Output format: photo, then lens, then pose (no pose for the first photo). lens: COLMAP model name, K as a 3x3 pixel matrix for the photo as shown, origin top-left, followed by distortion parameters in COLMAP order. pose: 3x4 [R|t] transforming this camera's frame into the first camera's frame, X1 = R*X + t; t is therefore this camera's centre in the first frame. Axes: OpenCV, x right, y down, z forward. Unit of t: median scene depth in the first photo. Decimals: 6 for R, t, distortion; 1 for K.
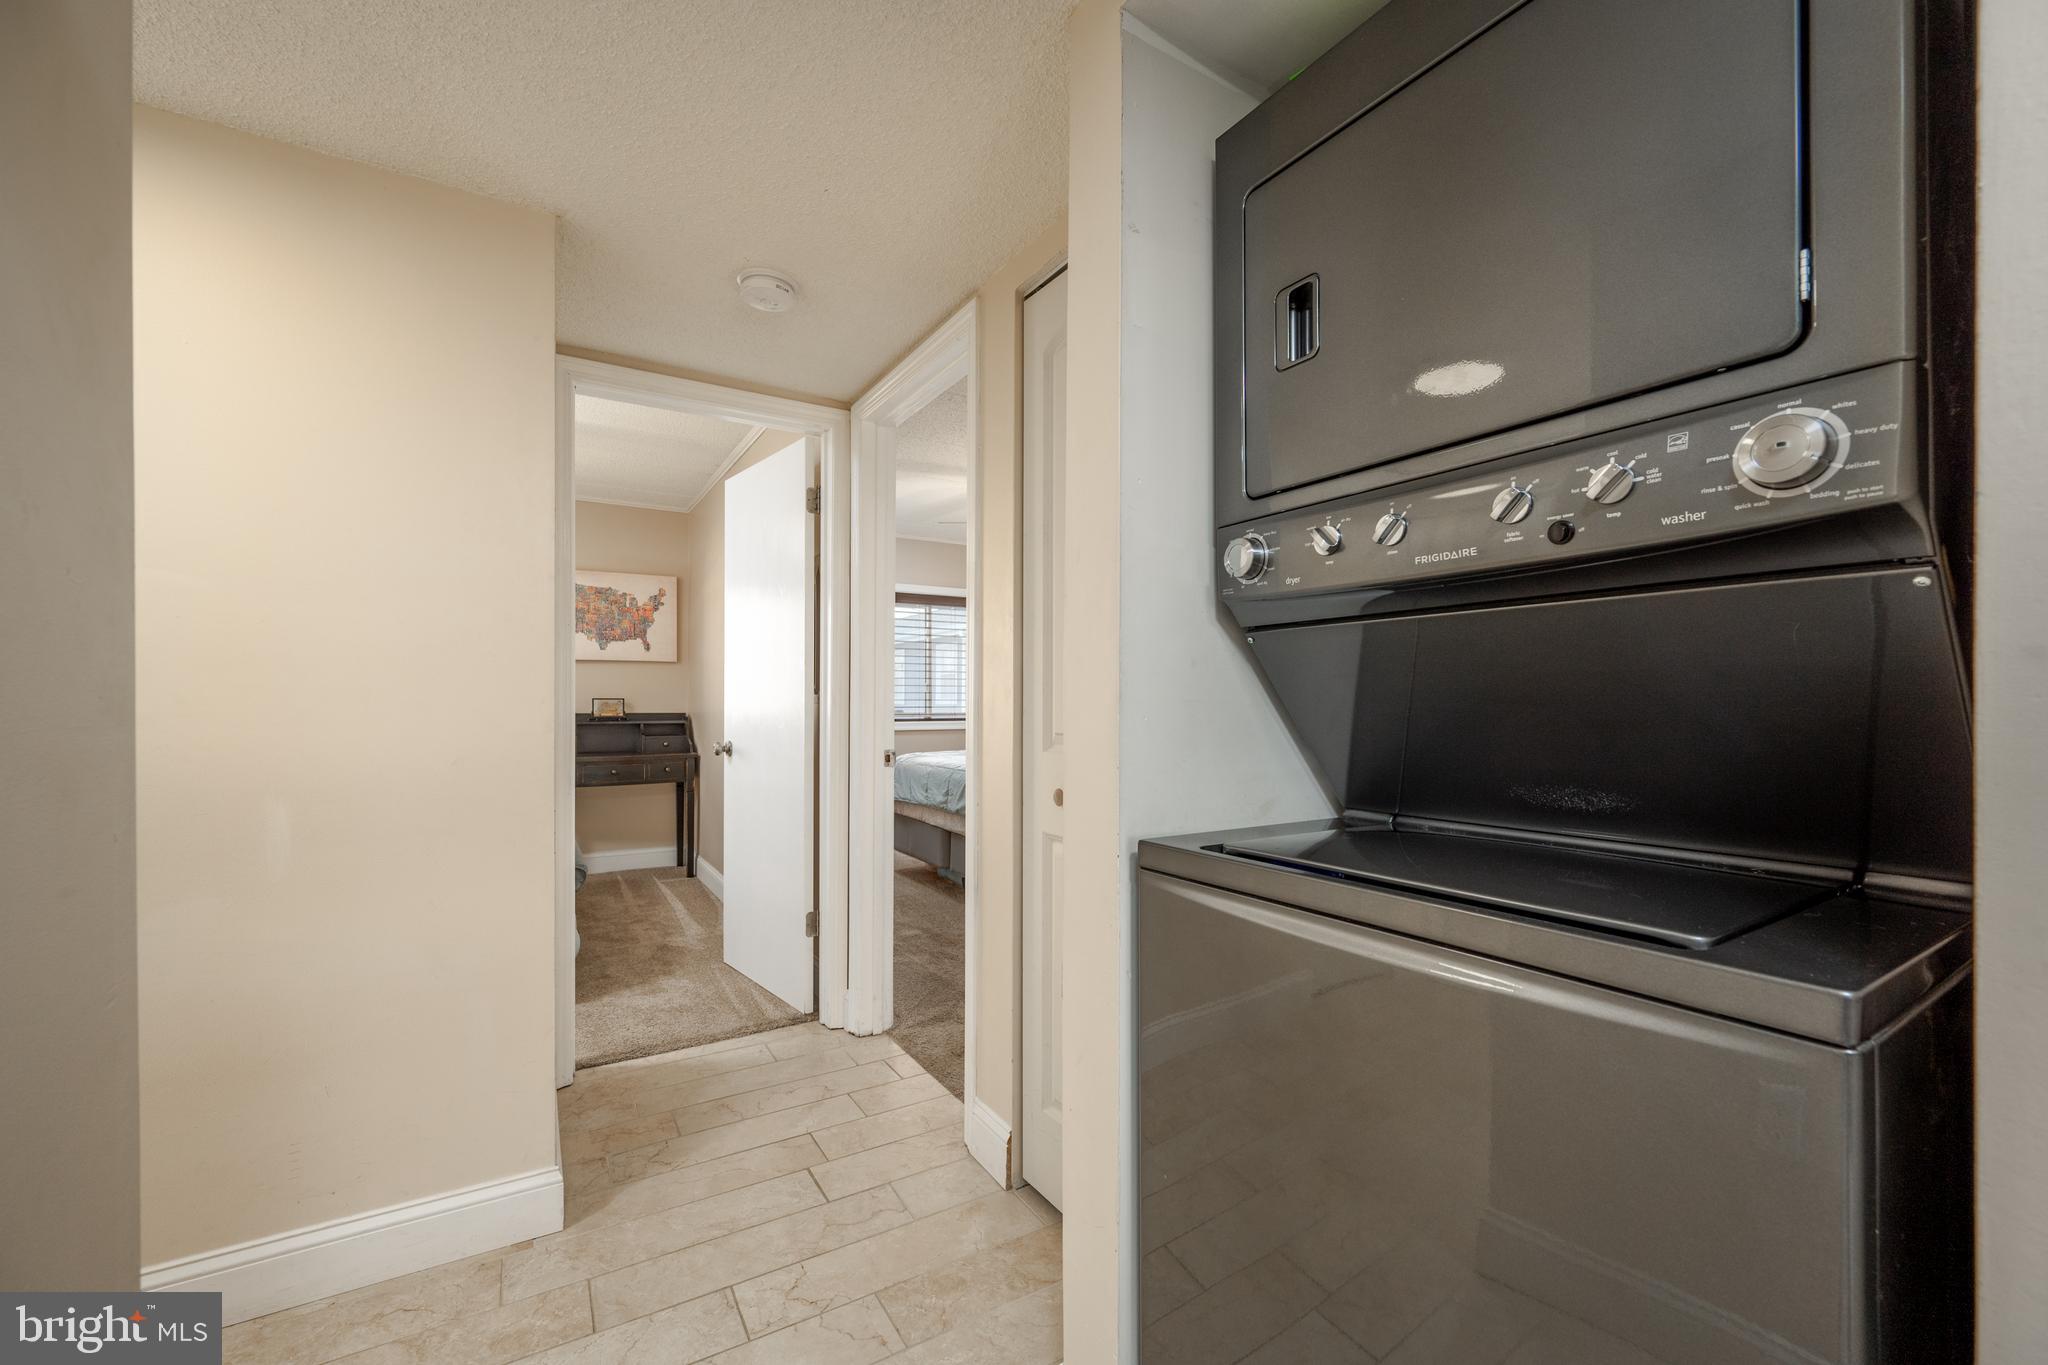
lens RADIAL K [[820.0, 0, 1029.1], [0, 820.0, 704.5], [0, 0, 1]] dist [-0.003585, 0.000628]
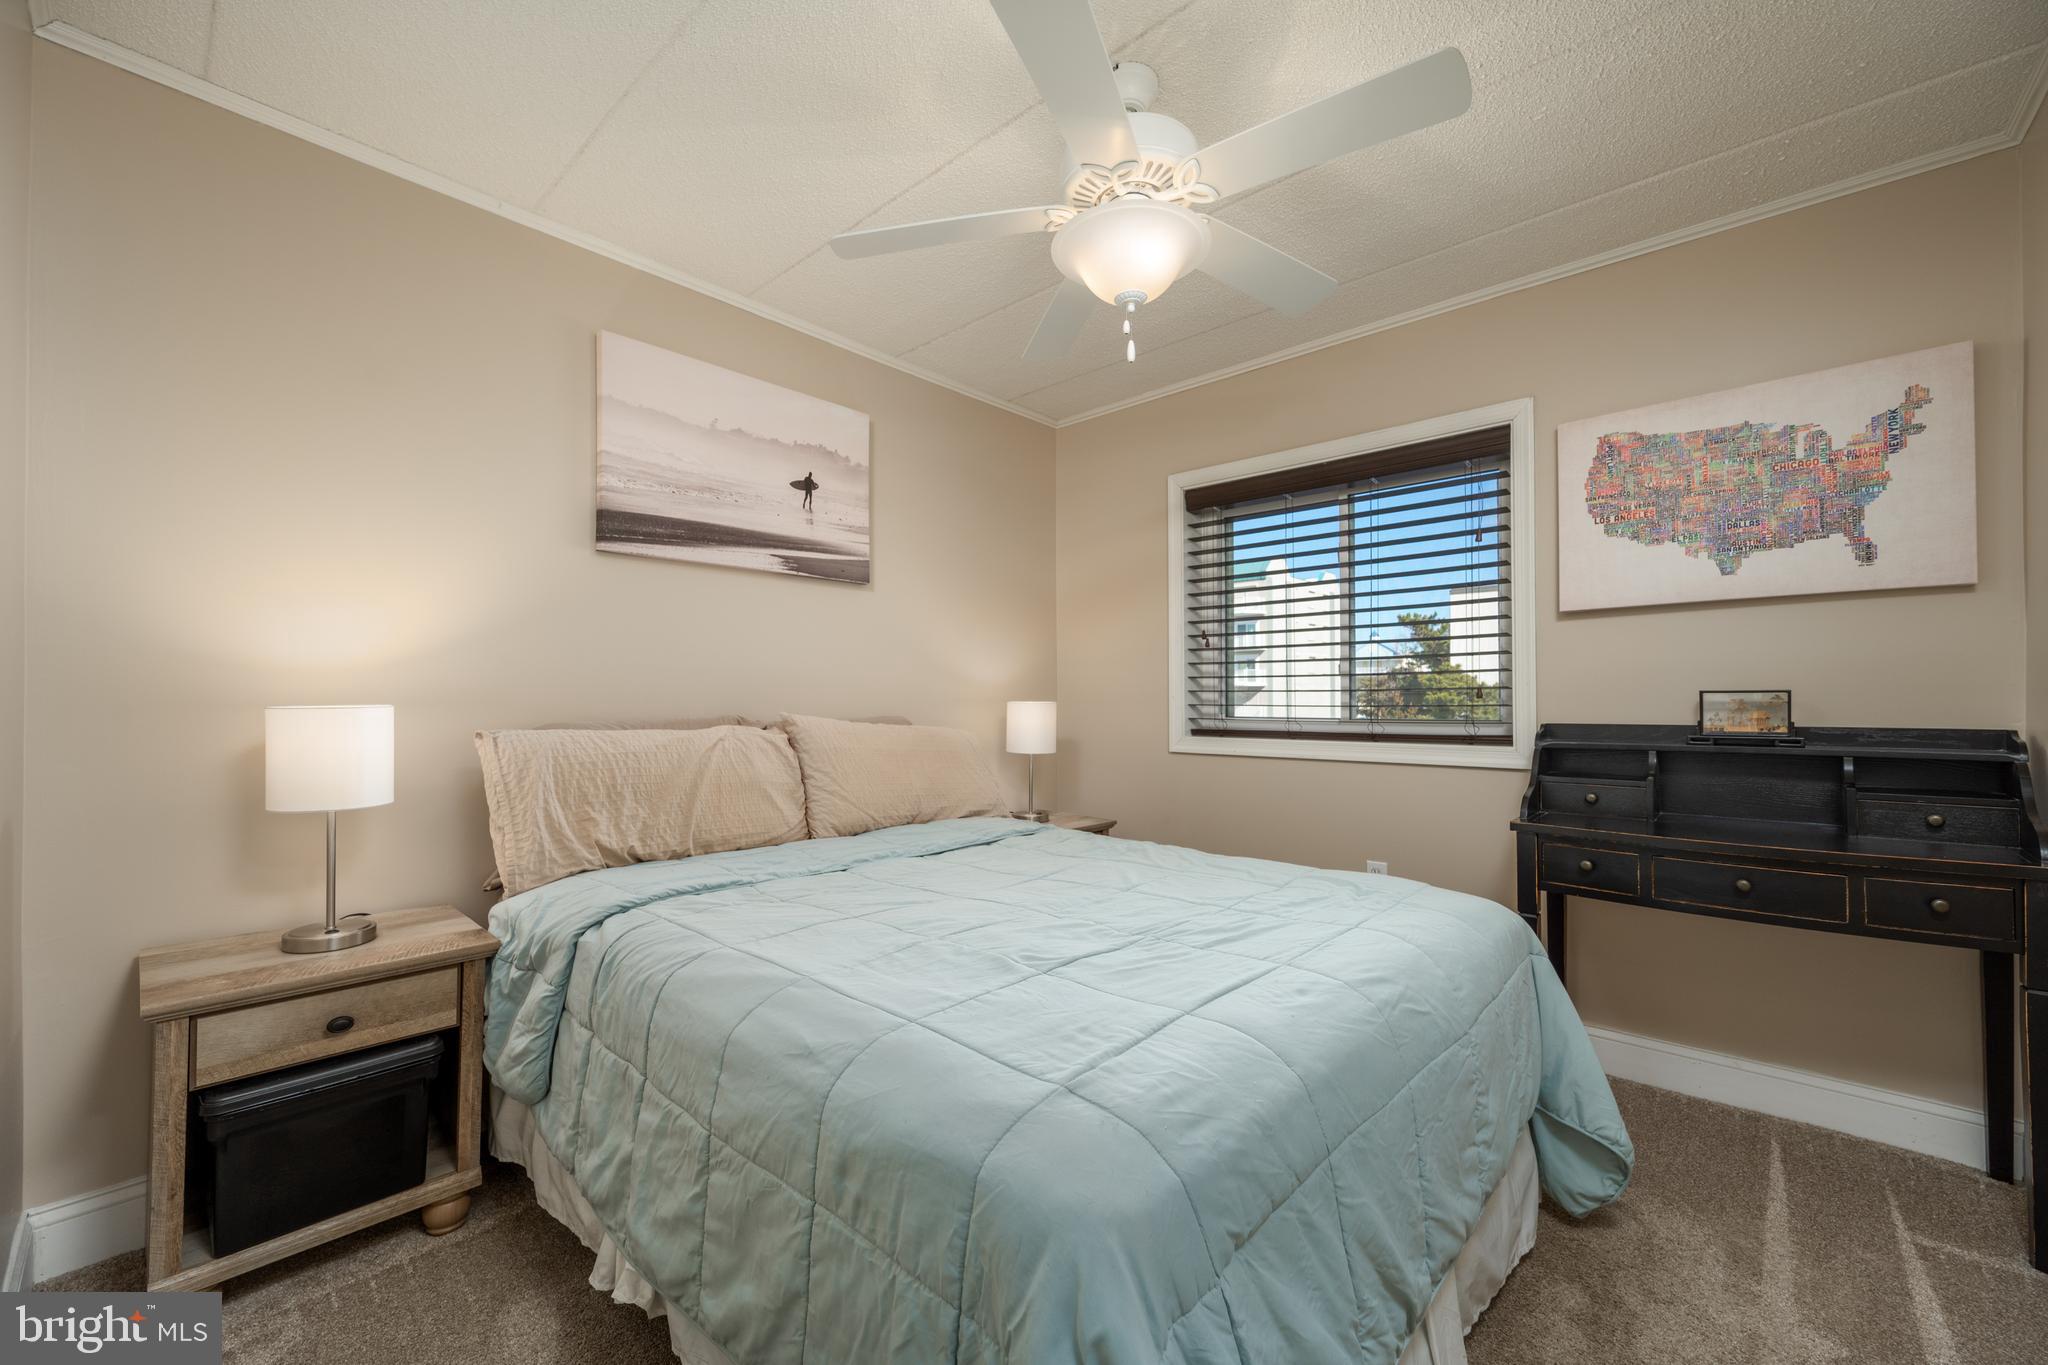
lens RADIAL K [[820.0, 0, 1015.0], [0, 820.0, 692.0], [0, 0, 1]] dist [-0.003585, 0.000628]
pose [[0.269558, -0.010569, -0.962926, -0.210614], [0.006813, 0.999936, -0.009068, -0.005066], [0.962960, -0.004116, 0.269613, 0.522457]]
